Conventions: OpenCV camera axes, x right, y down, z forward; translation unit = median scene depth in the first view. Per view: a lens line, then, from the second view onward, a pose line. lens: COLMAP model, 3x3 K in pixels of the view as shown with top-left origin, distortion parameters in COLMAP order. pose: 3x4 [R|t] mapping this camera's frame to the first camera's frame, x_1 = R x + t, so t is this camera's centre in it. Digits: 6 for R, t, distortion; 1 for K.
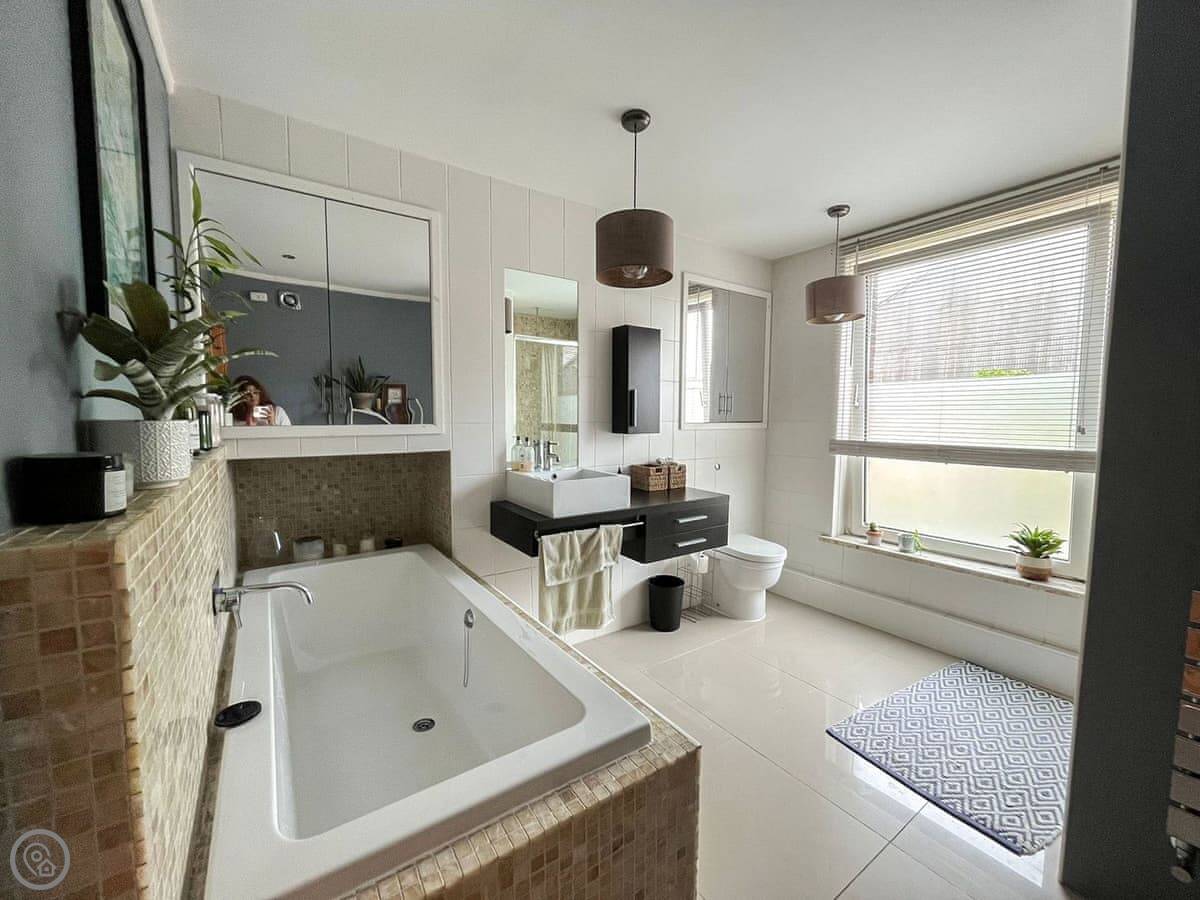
lens RADIAL K [[489.1, 0, 606.8], [0, 489.1, 456.1], [0, 0, 1]] dist [0.002252, 0.000194]
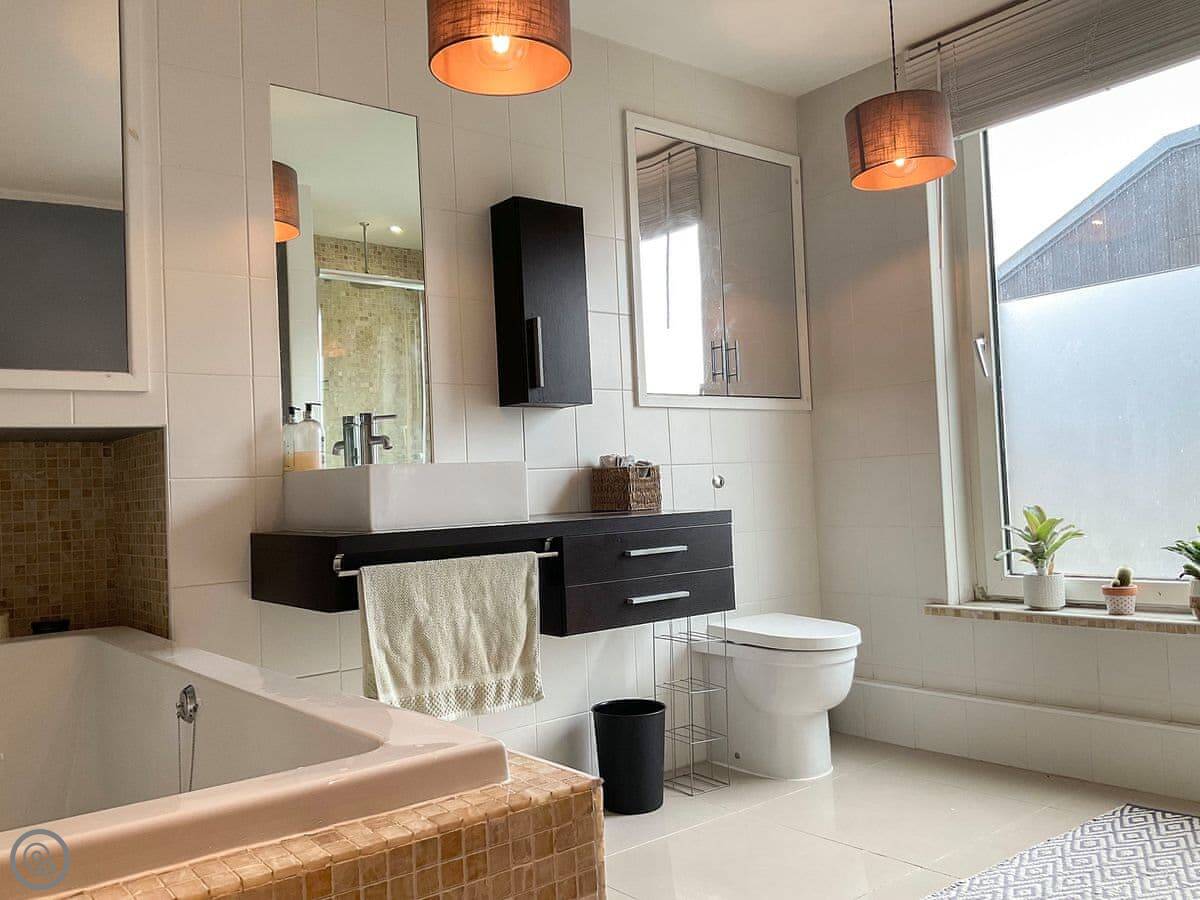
lens RADIAL K [[993.2, 0, 600.0], [0, 993.2, 450.0], [0, 0, 1]] dist [0.097259, -0.154732]
pose [[0.996670, -0.051224, 0.063450, 0.051446], [0.057985, 0.992265, -0.109759, 0.128842], [-0.057337, 0.113072, 0.991931, -0.044300]]
